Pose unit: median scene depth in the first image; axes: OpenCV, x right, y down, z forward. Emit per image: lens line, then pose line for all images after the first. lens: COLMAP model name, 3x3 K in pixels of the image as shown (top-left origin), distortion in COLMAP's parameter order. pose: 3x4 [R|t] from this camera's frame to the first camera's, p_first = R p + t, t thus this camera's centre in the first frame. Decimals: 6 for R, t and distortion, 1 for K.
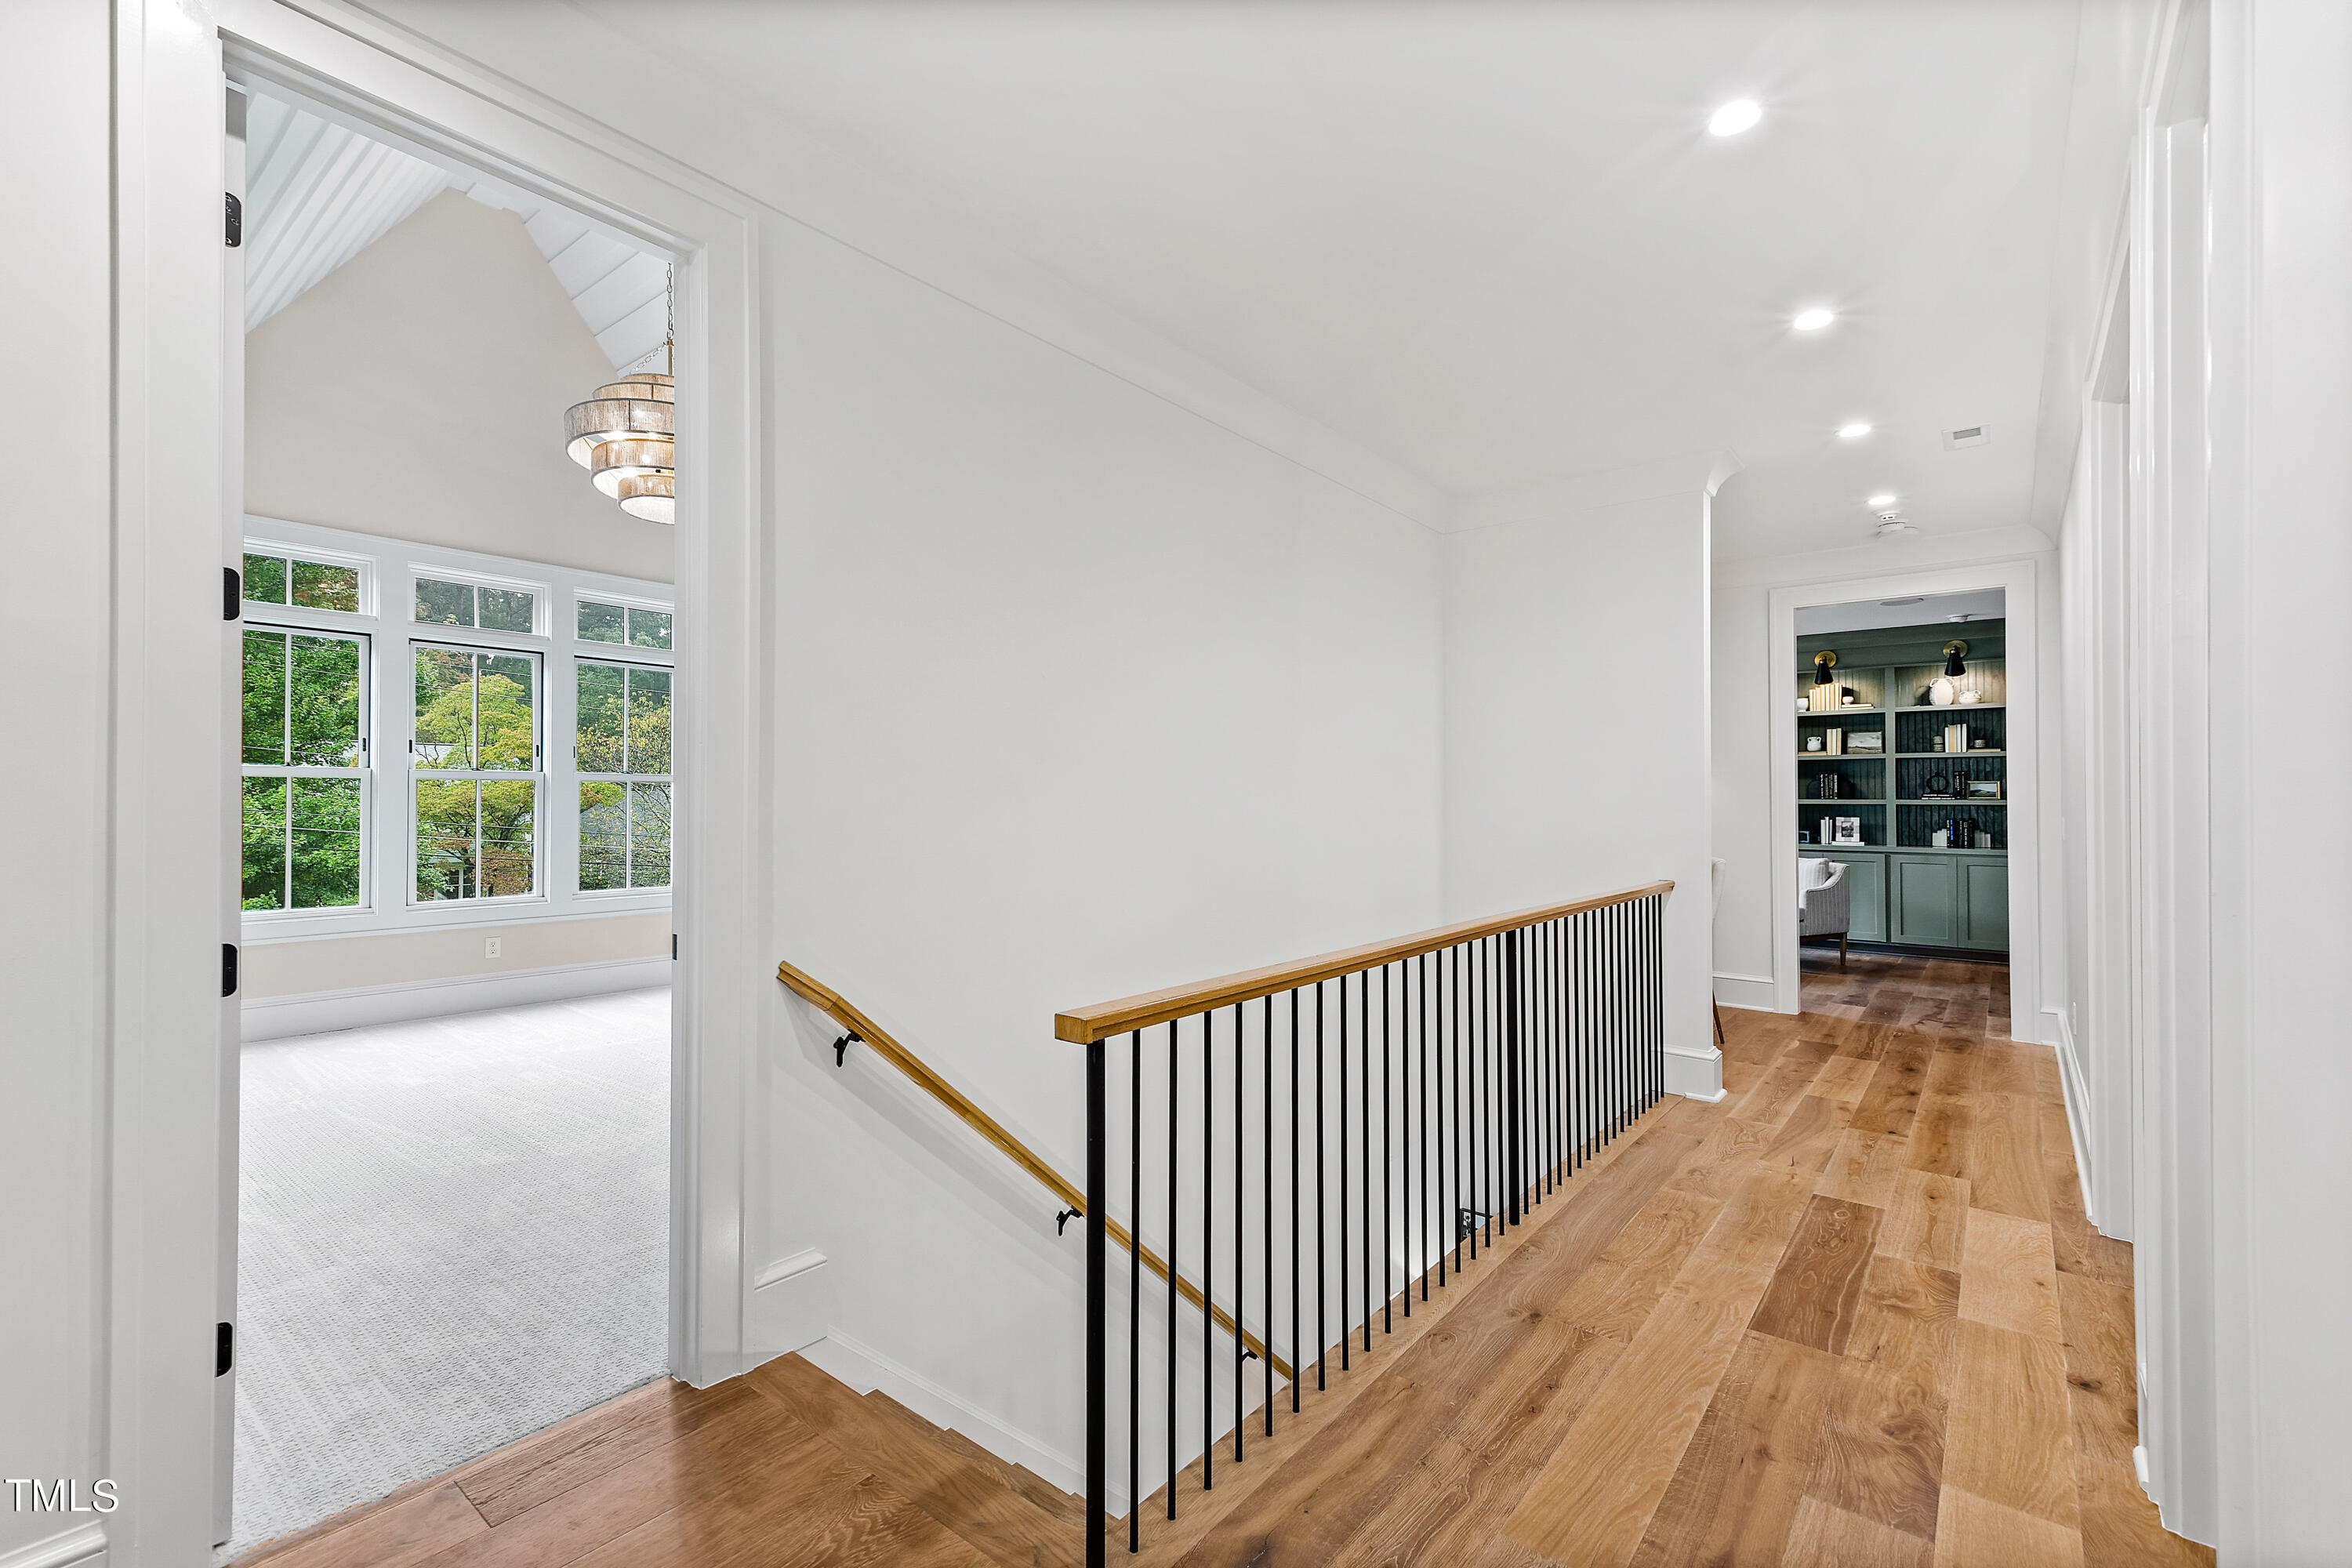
lens RADIAL K [[1032.5, 0, 1181.3], [0, 1032.5, 791.1], [0, 0, 1]] dist [0.001940, -0.000025]
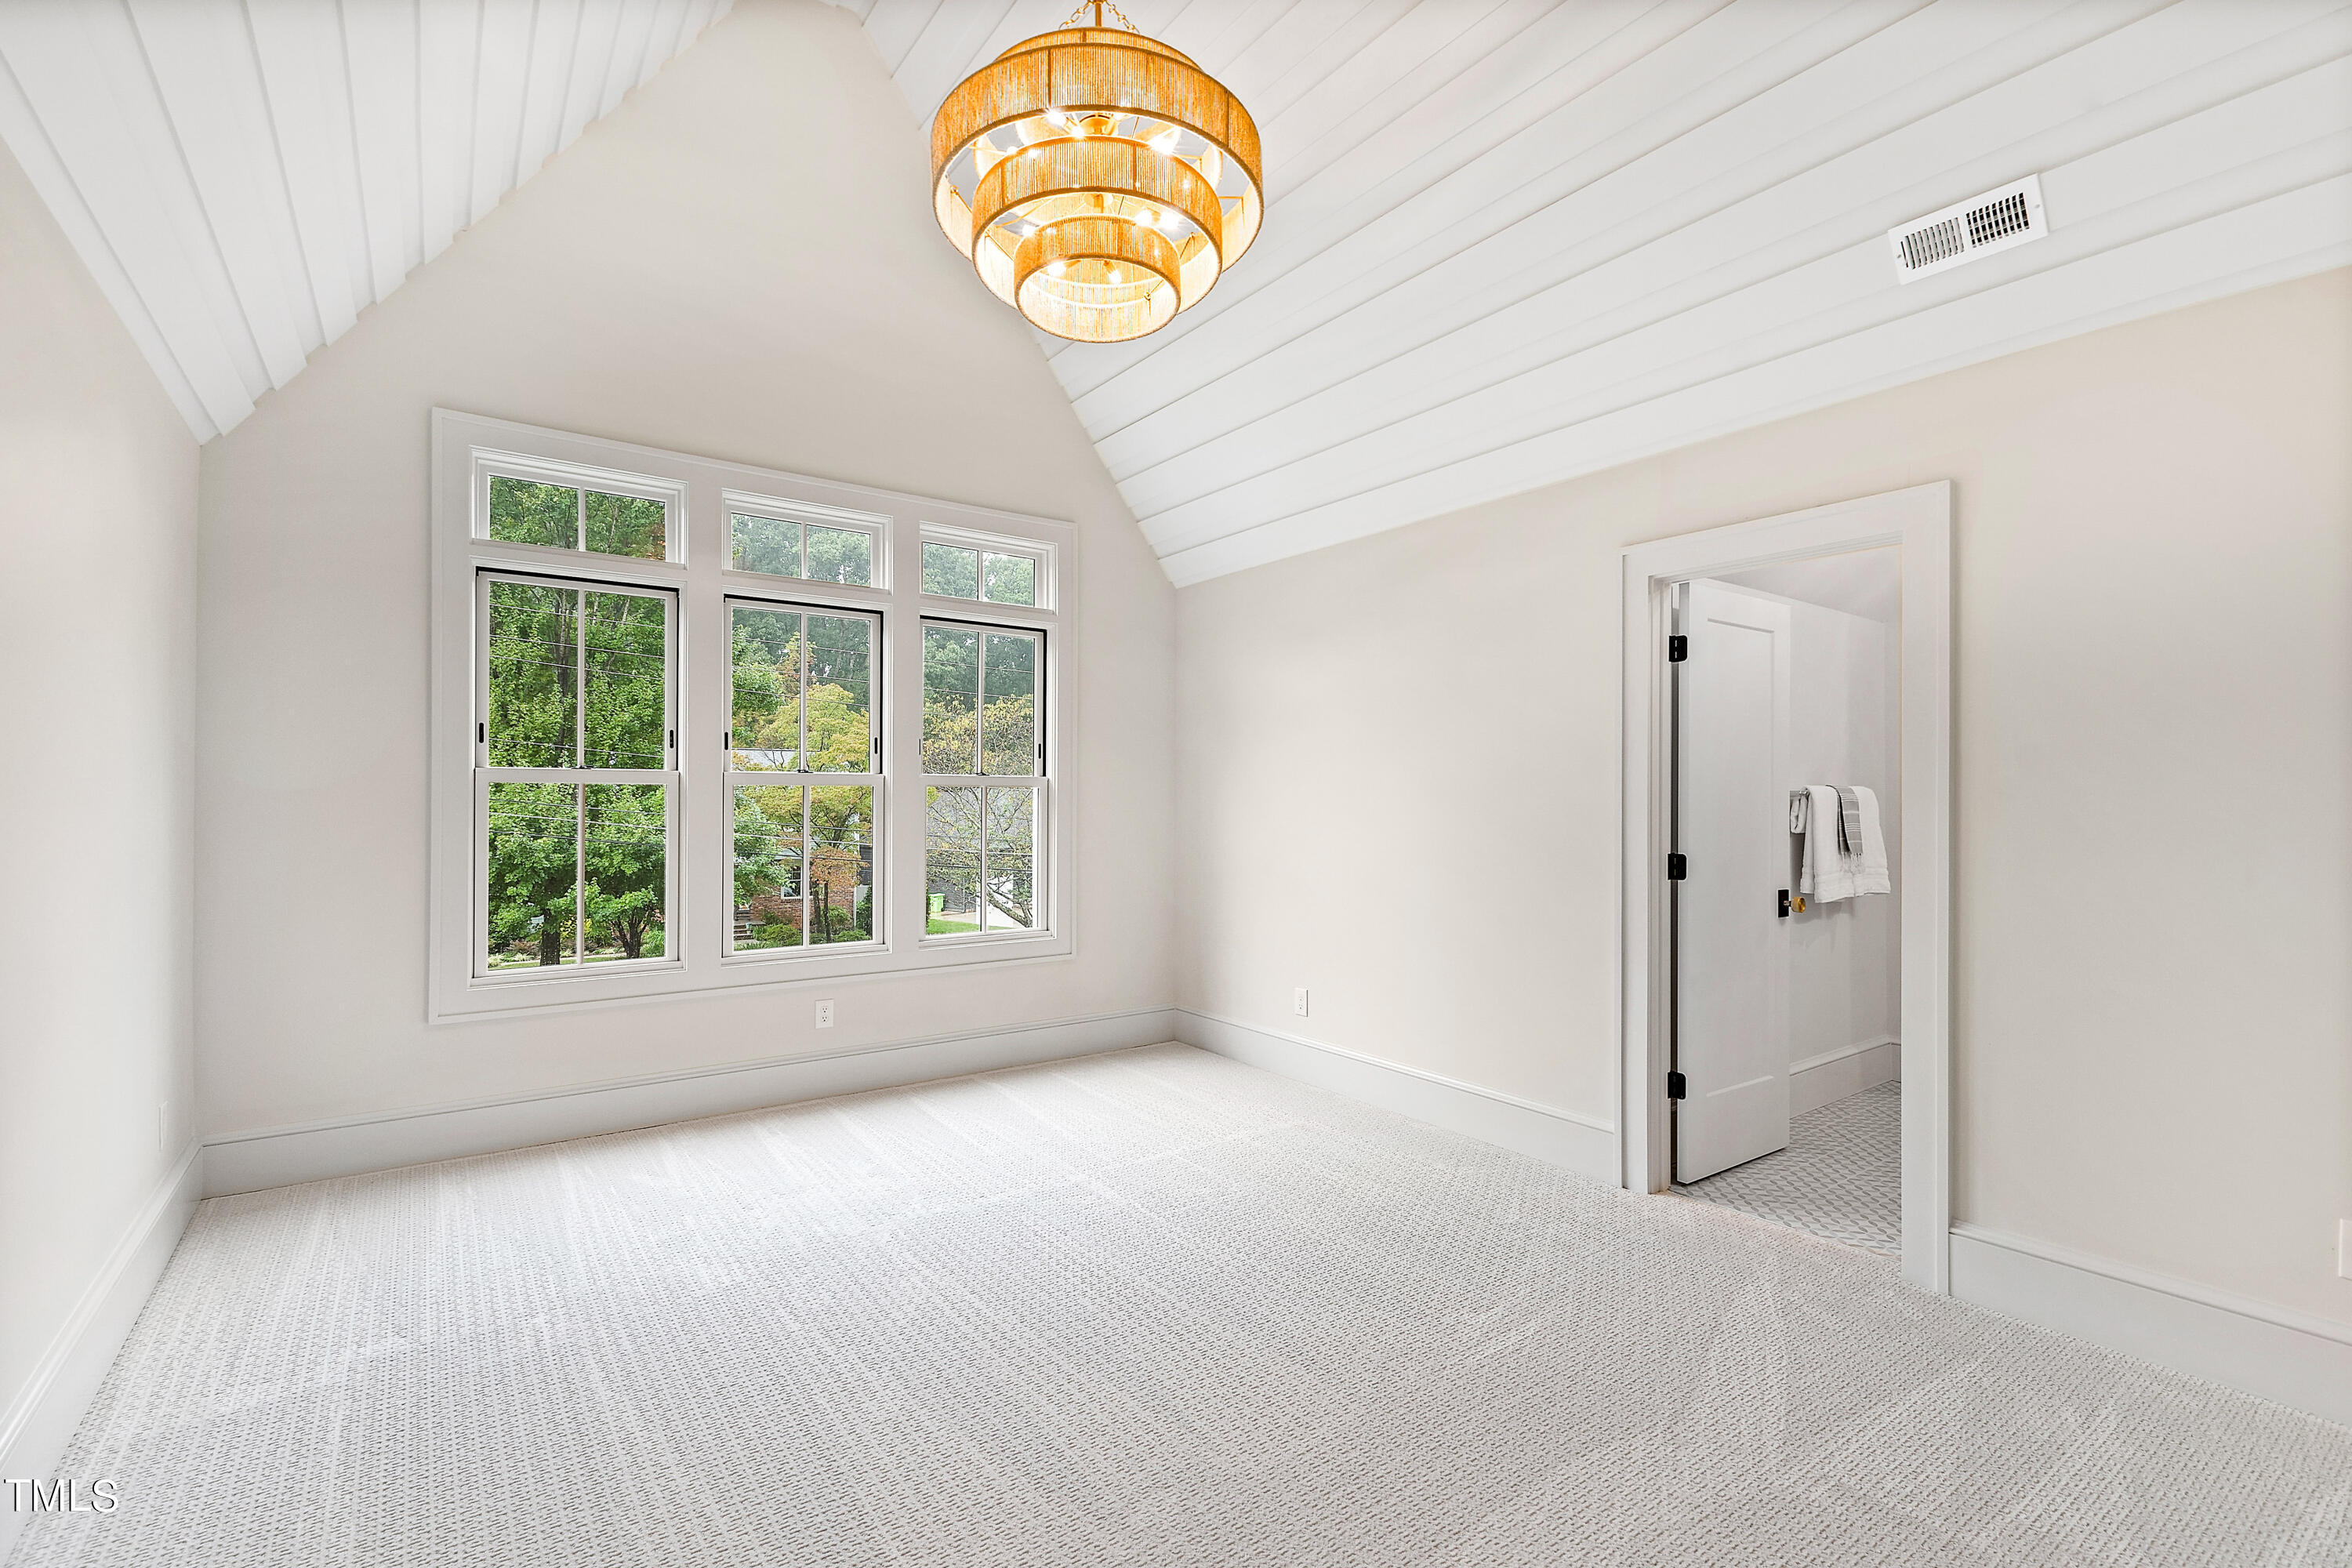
lens RADIAL K [[1032.5, 0, 1165.4], [0, 1032.5, 786.1], [0, 0, 1]] dist [0.001940, -0.000025]
pose [[0.963138, -0.005309, -0.268954, -0.325245], [0.004341, 0.999982, -0.004194, -0.008224], [0.268972, 0.002872, 0.963144, 0.496770]]
